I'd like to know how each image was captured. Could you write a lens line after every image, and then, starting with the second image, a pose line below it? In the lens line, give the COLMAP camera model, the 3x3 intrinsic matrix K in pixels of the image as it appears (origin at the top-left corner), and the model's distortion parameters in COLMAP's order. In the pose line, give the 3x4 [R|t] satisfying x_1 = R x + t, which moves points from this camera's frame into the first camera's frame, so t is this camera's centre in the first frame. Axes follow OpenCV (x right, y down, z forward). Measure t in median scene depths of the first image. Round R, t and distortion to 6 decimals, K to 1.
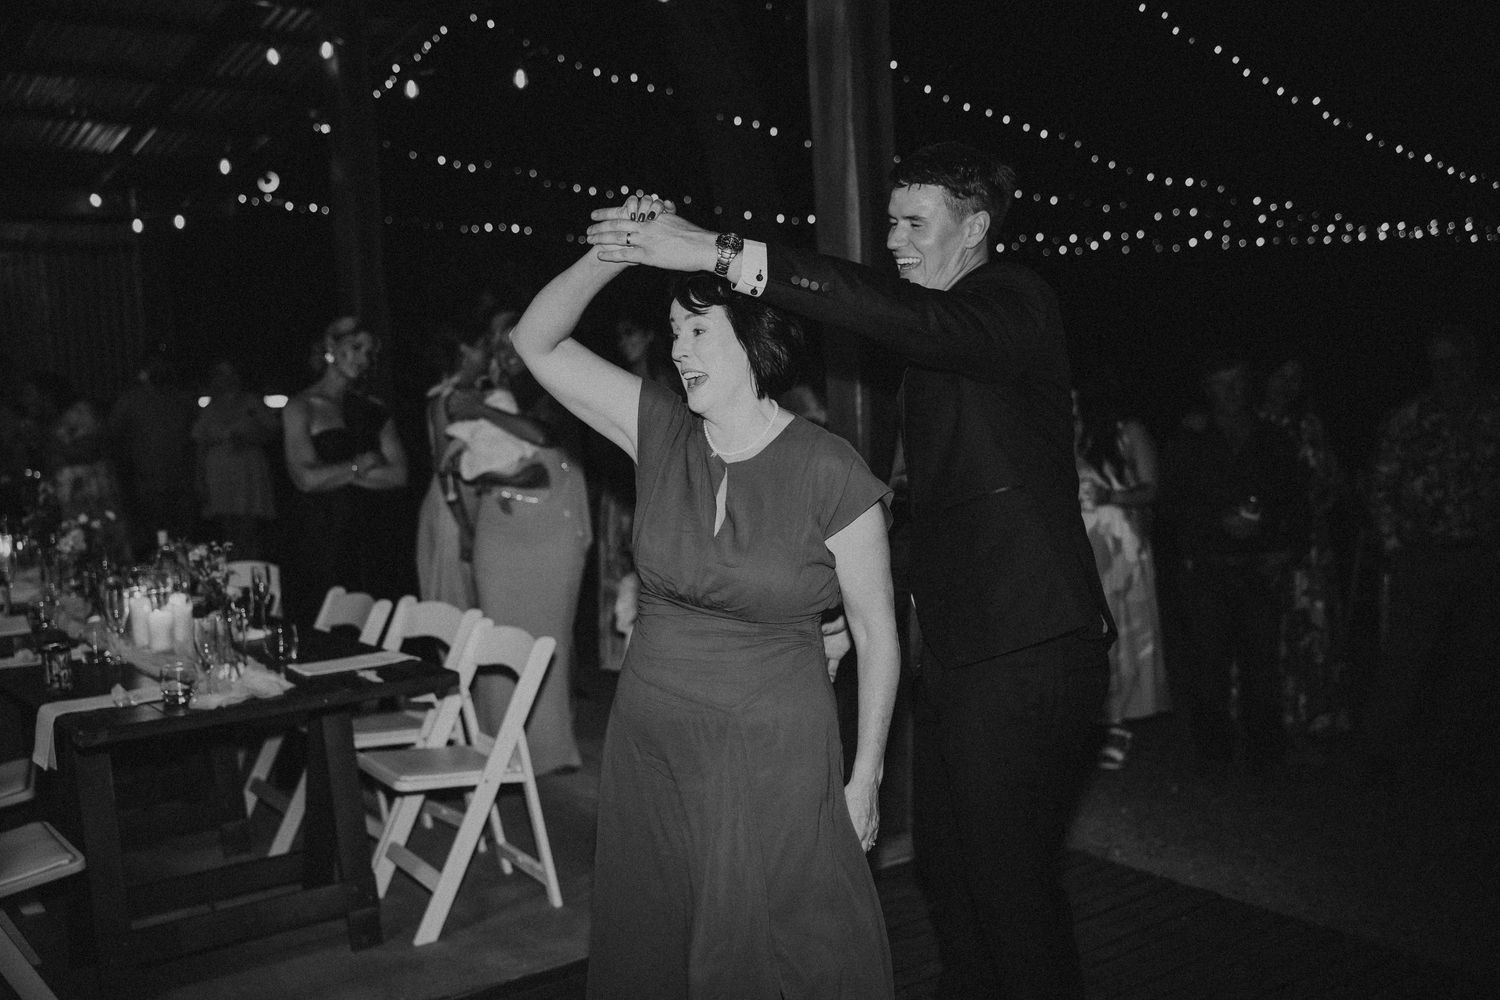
lens RADIAL K [[1514.7, 0, 750.6], [0, 1514.7, 506.9], [0, 0, 1]] dist [-0.003241, 0.000000]
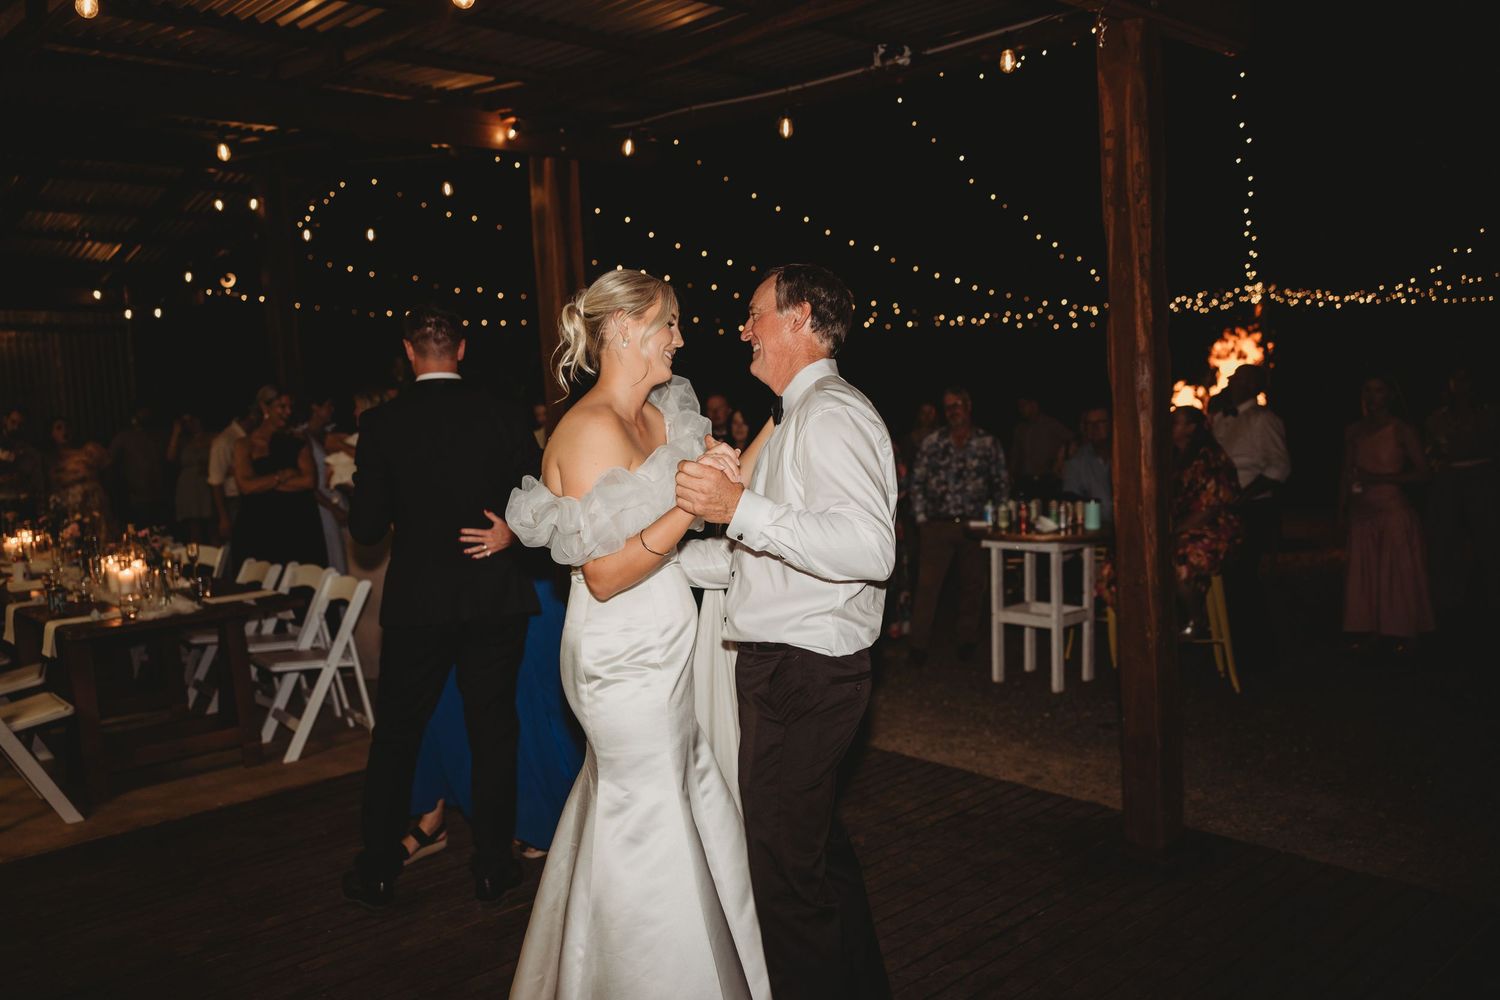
lens RADIAL K [[1191.2, 0, 764.9], [0, 1191.2, 490.8], [0, 0, 1]] dist [0.007762, 0.008716]
pose [[0.995739, -0.017752, 0.090496, 0.168359], [0.019220, 0.999697, -0.015384, 0.013511], [-0.090195, 0.017058, 0.995778, -0.324884]]
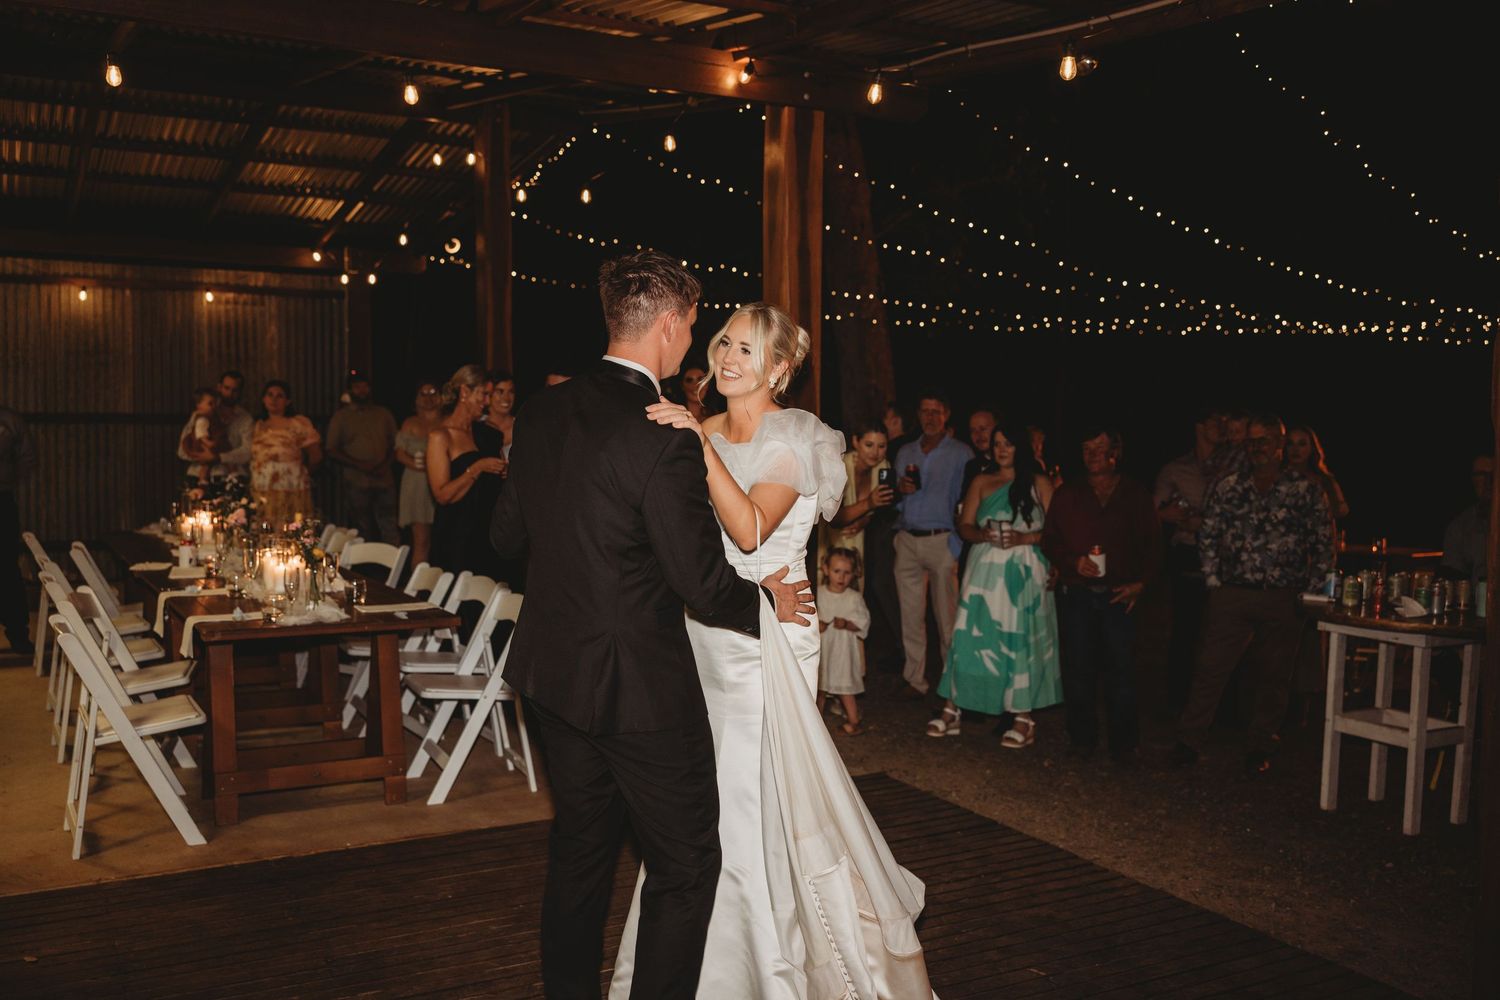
lens RADIAL K [[1424.1, 0, 746.9], [0, 1424.1, 504.4], [0, 0, 1]] dist [0.014410, 0.000000]
pose [[0.988959, 0.058200, -0.136284, 0.213925], [-0.061131, 0.997978, -0.017415, 0.005092], [0.134995, 0.025554, 0.990517, -0.275809]]
